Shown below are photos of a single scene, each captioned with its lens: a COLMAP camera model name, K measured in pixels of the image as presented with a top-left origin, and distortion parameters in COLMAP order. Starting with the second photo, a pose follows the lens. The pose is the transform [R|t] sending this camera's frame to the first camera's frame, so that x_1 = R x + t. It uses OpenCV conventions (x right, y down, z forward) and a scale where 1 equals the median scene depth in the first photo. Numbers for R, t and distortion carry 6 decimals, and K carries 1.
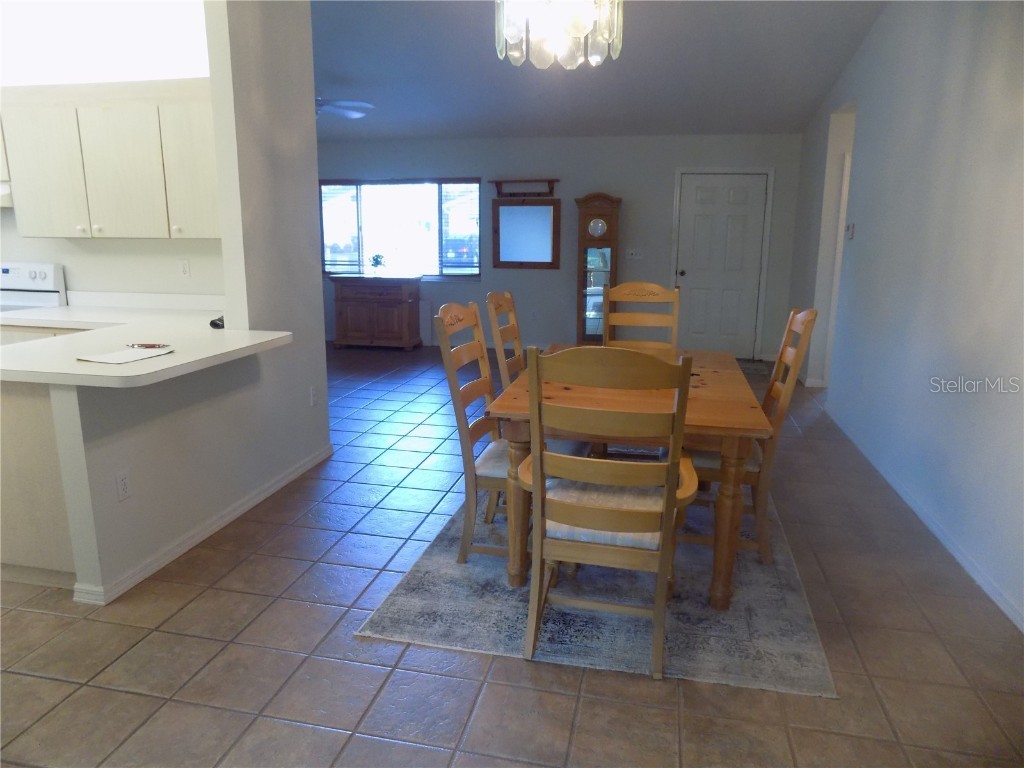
lens RADIAL K [[685.5, 0, 514.5], [0, 685.5, 375.6], [0, 0, 1]] dist [-0.079438, 0.074094]
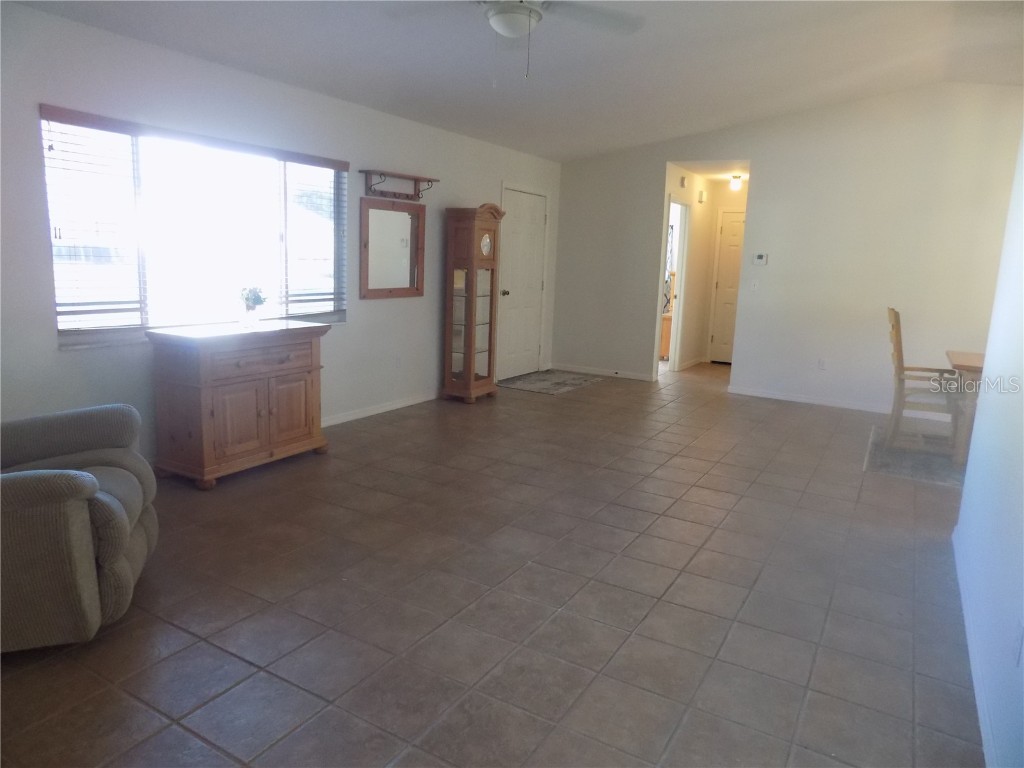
lens RADIAL K [[685.5, 0, 514.5], [0, 685.5, 375.6], [0, 0, 1]] dist [-0.079438, 0.074094]
pose [[0.305690, -0.160899, 0.938437, -0.643281], [0.160221, 0.980256, 0.115878, -0.141884], [-0.938553, 0.114935, 0.325434, 0.669499]]
